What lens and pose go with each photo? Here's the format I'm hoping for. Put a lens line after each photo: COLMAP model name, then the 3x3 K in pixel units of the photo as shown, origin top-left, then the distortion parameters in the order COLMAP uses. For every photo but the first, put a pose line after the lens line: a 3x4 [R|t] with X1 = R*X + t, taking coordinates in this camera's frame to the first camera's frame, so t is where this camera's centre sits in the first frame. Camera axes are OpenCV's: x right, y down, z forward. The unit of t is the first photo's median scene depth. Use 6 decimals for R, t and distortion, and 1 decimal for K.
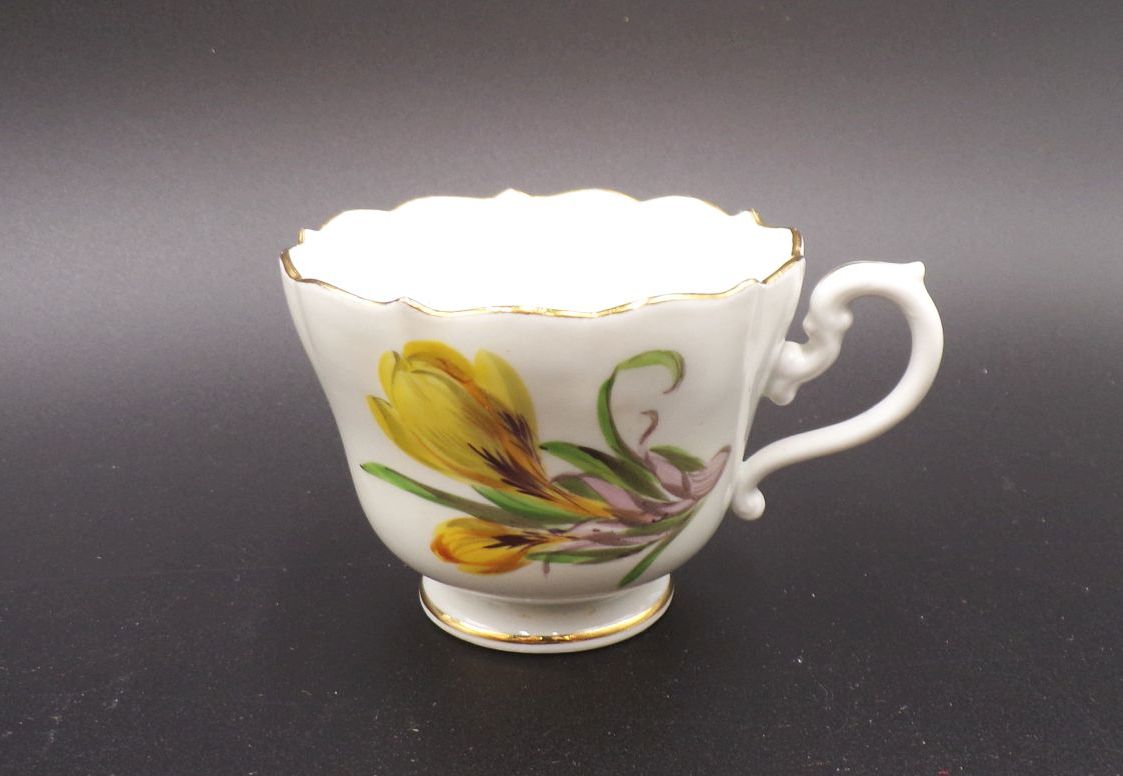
lens RADIAL K [[803.0, 0, 562.6], [0, 803.0, 396.0], [0, 0, 1]] dist [-0.008720, 0.001523]
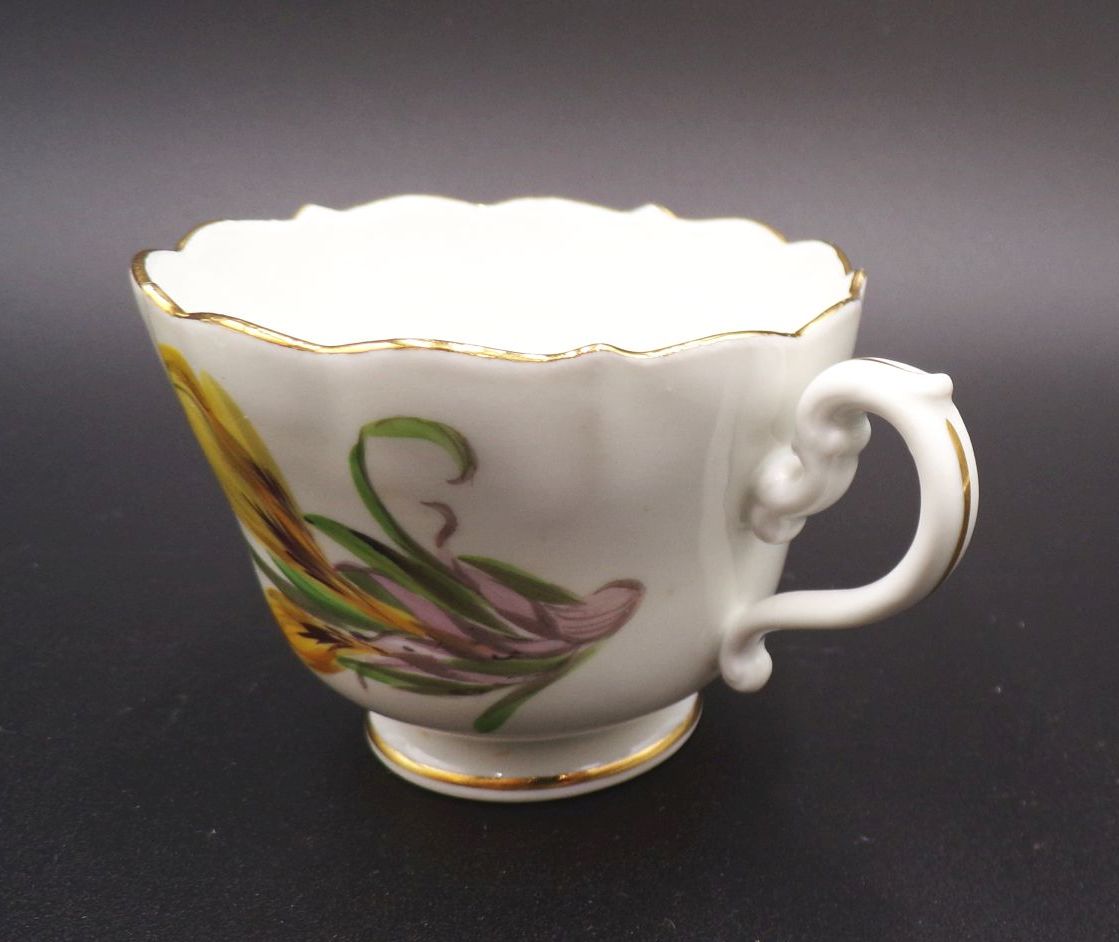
lens RADIAL K [[954.3, 0, 560.1], [0, 954.3, 463.9], [0, 0, 1]] dist [0.017720, 0.002027]
pose [[0.948775, 0.211430, -0.234783, 0.344270], [-0.209511, 0.977236, 0.033387, -0.056614], [0.236497, 0.017512, 0.971474, 0.182719]]
